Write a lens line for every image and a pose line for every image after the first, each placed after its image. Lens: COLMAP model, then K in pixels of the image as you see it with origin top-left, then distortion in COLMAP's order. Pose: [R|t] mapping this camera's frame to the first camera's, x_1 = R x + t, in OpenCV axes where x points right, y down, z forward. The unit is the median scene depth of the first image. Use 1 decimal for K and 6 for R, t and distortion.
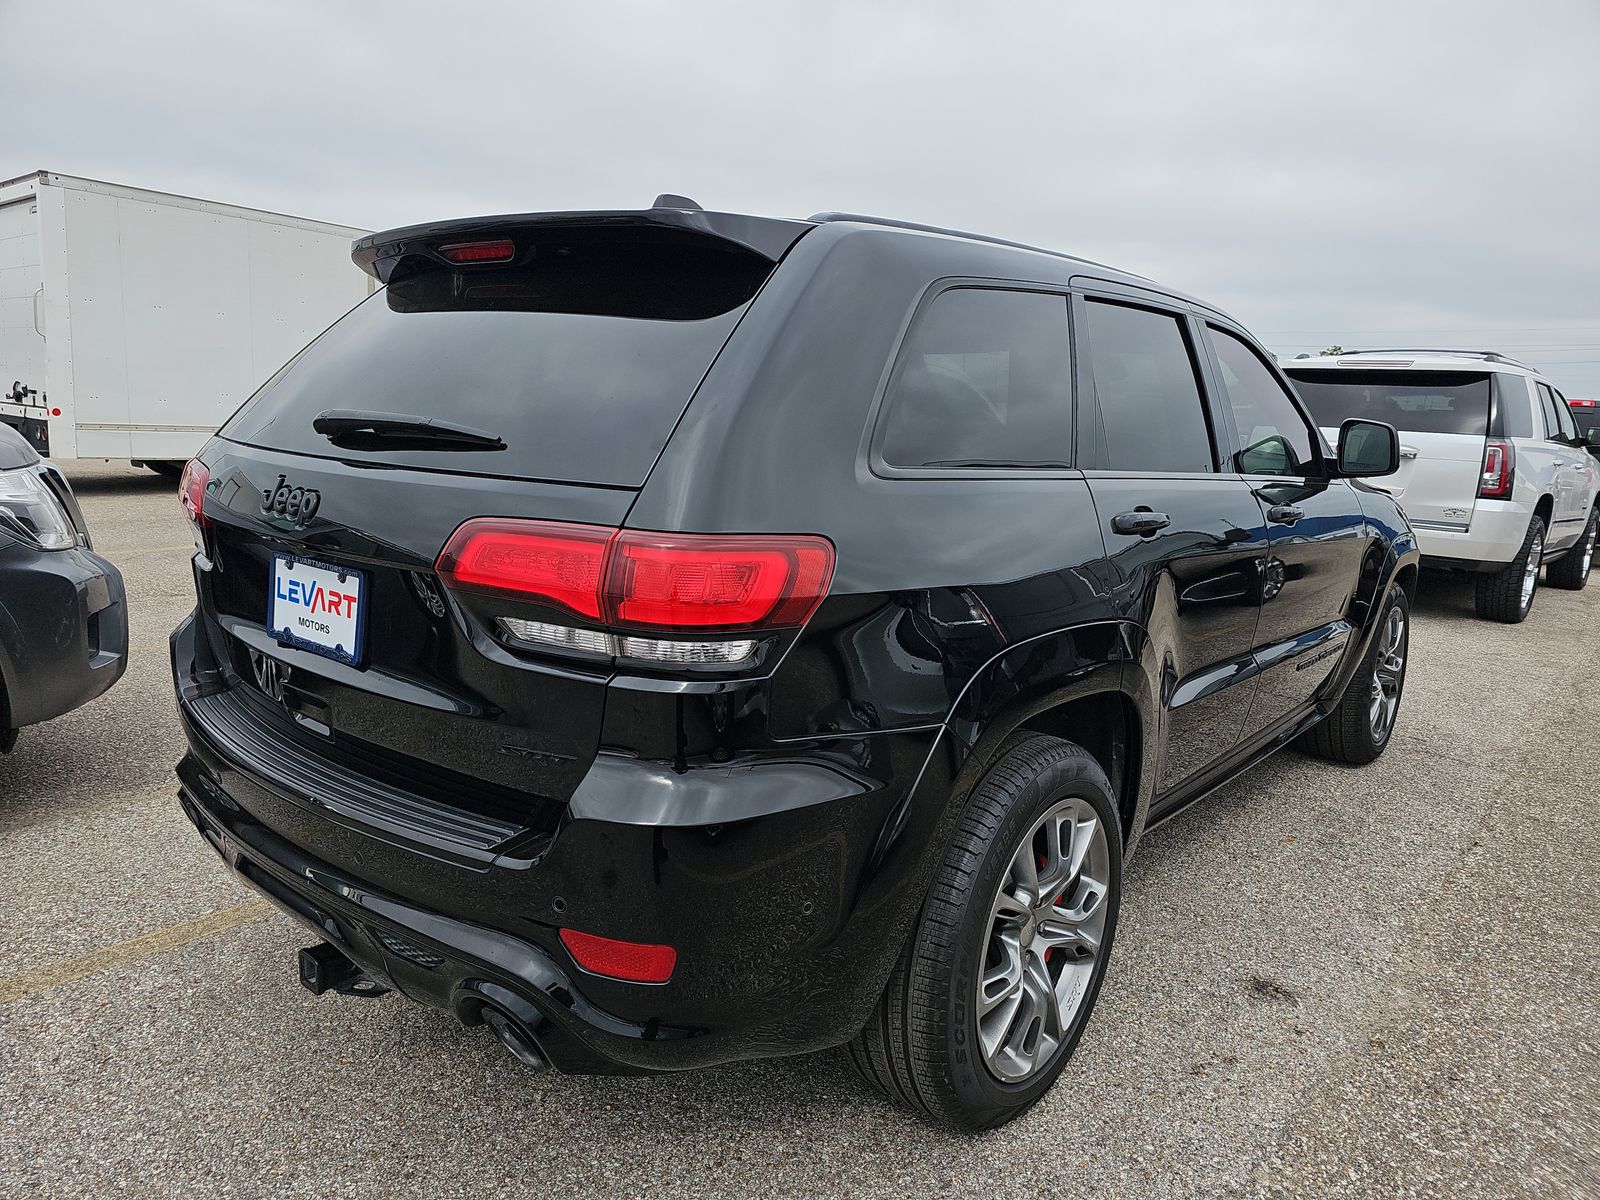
lens RADIAL K [[1073.6, 0, 795.1], [0, 1073.6, 597.0], [0, 0, 1]] dist [0.008187, -0.018772]
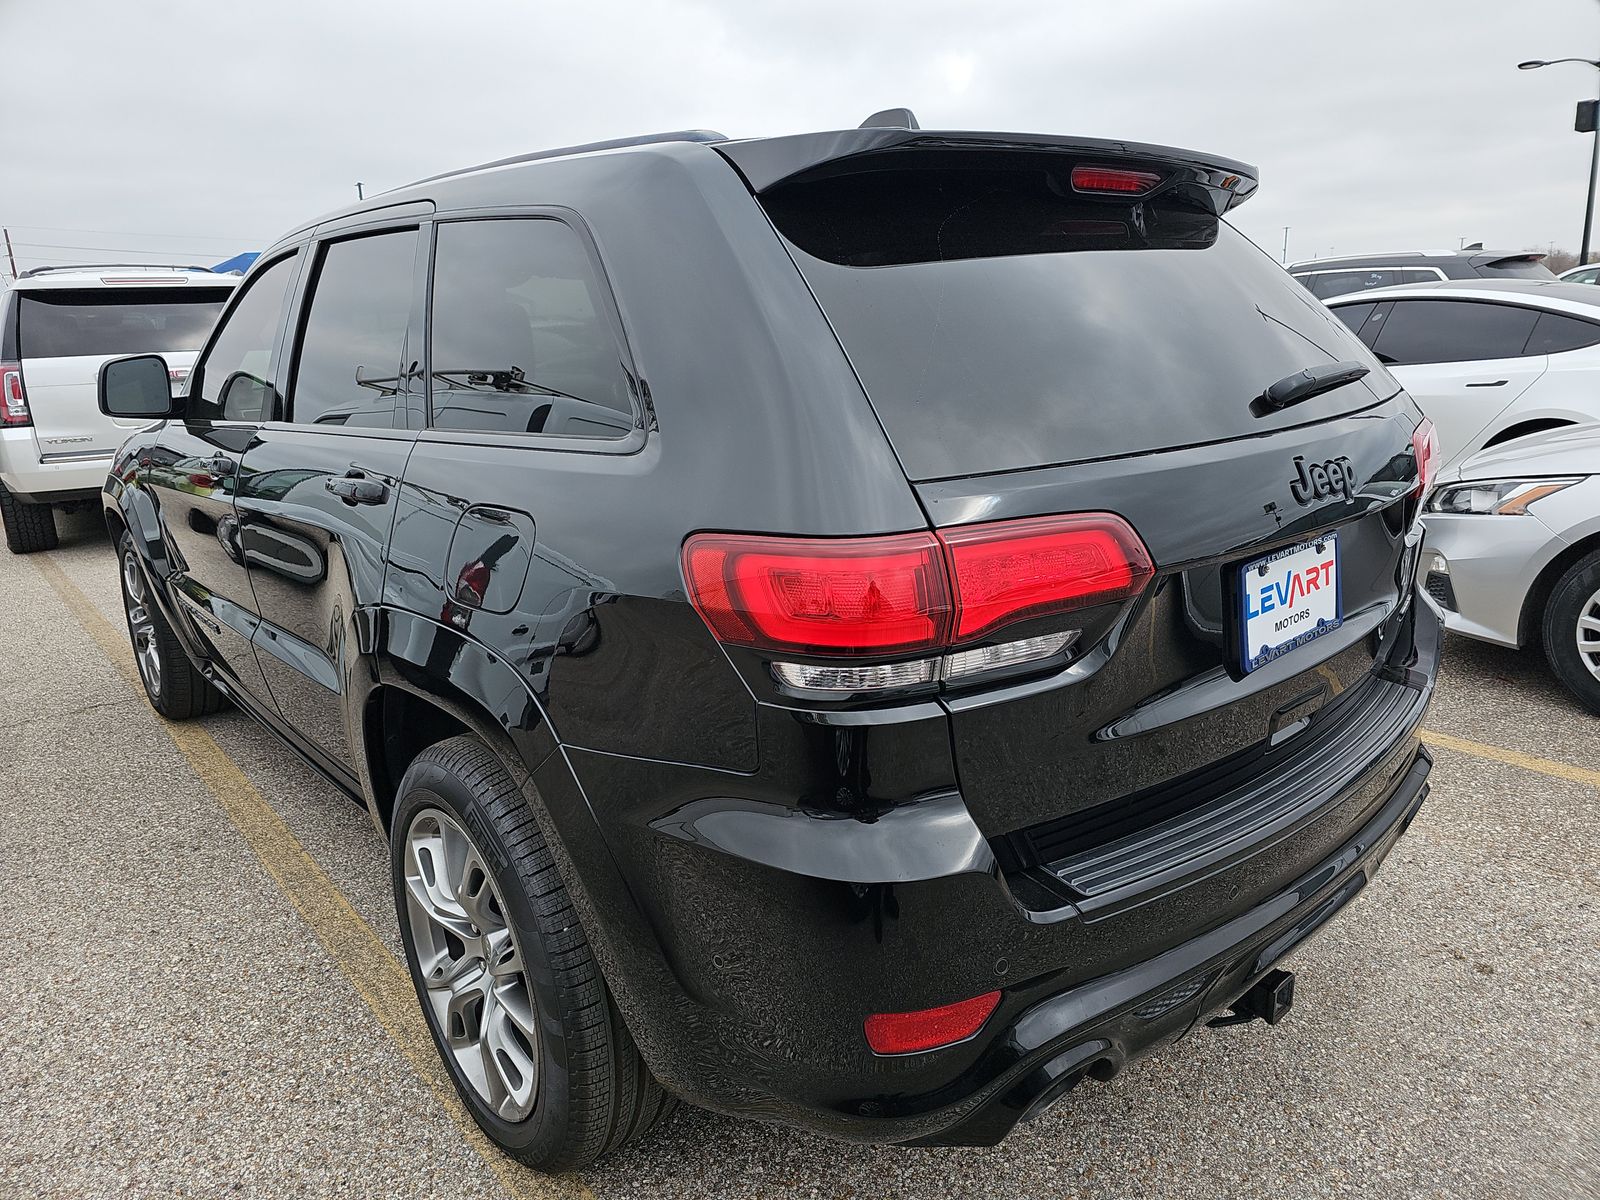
lens RADIAL K [[1073.6, 0, 795.1], [0, 1073.6, 597.0], [0, 0, 1]] dist [0.008187, -0.018772]
pose [[0.182098, -0.305298, 0.934684, -1.318641], [0.235561, 0.936441, 0.259979, -0.310922], [-0.954647, 0.172833, 0.242440, 1.155833]]
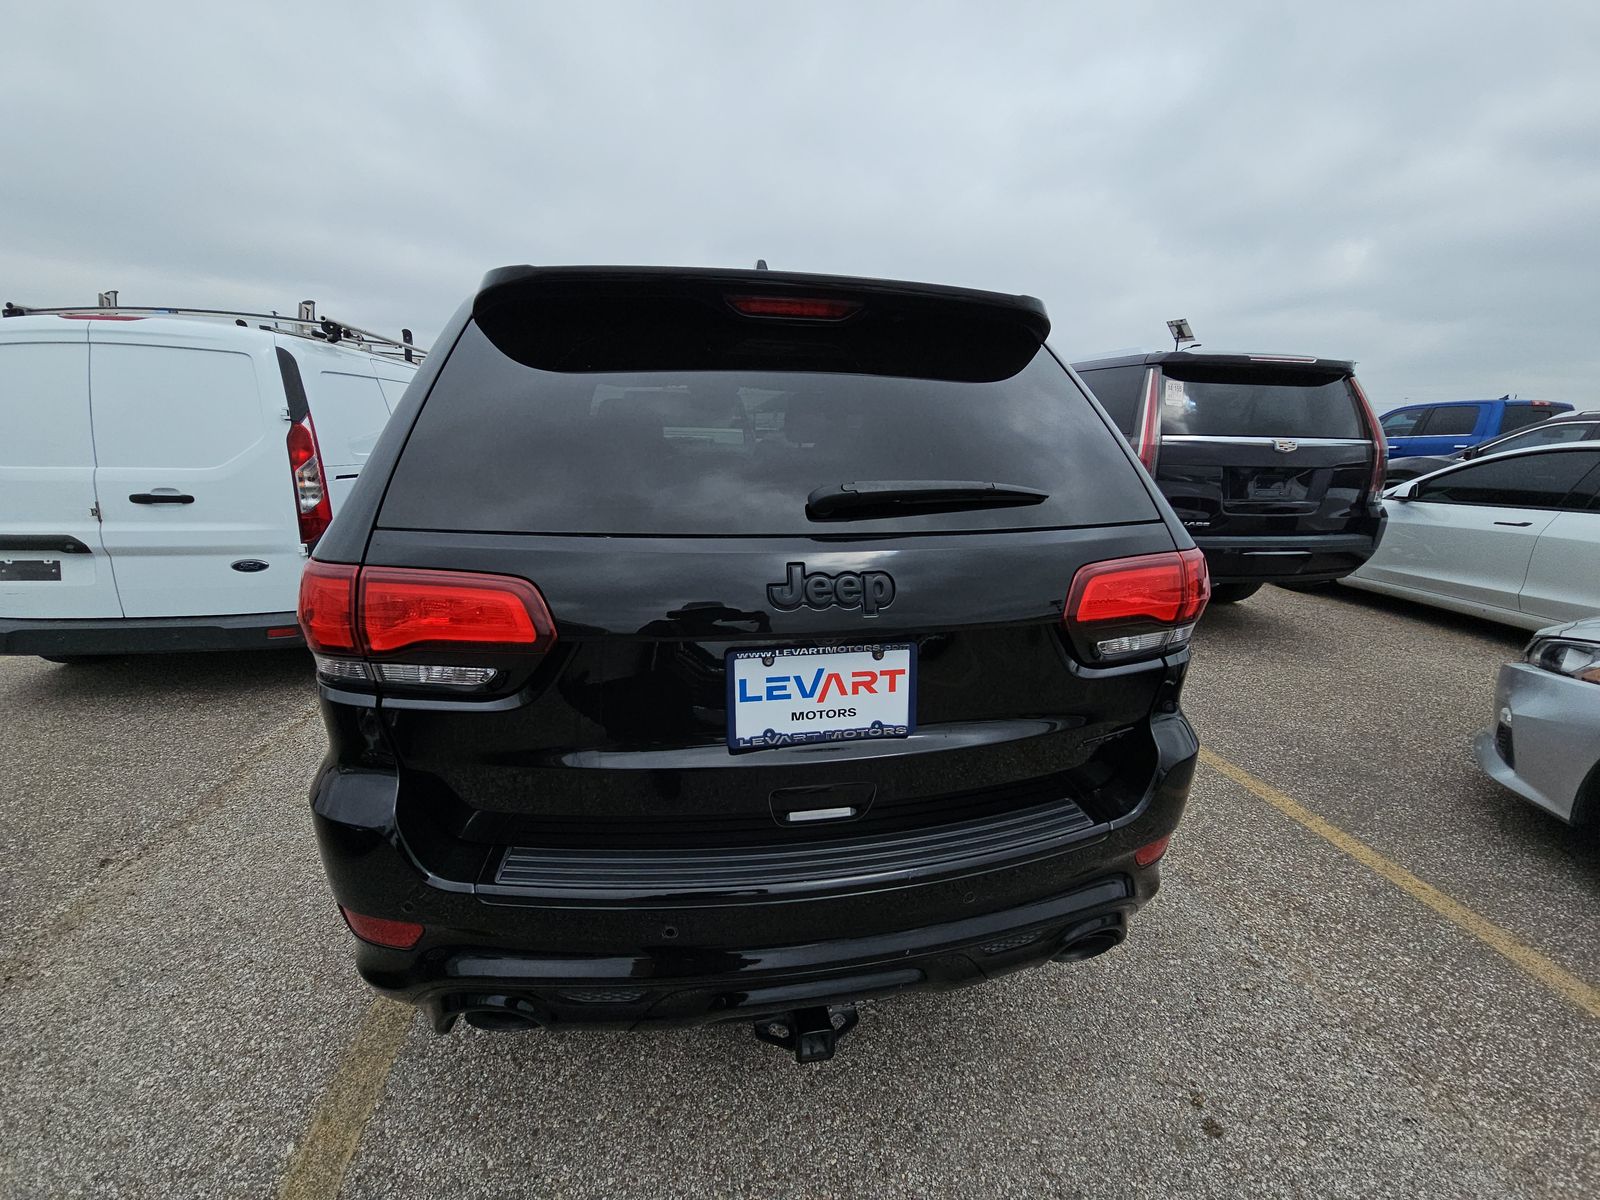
lens RADIAL K [[647.3, 0, 793.9], [0, 647.3, 596.9], [0, 0, 1]] dist [0.000616, -0.004689]
pose [[0.658850, -0.228100, 0.716859, -0.836594], [0.159383, 0.973615, 0.163312, -0.168111], [-0.735196, 0.006657, 0.677822, 0.625983]]
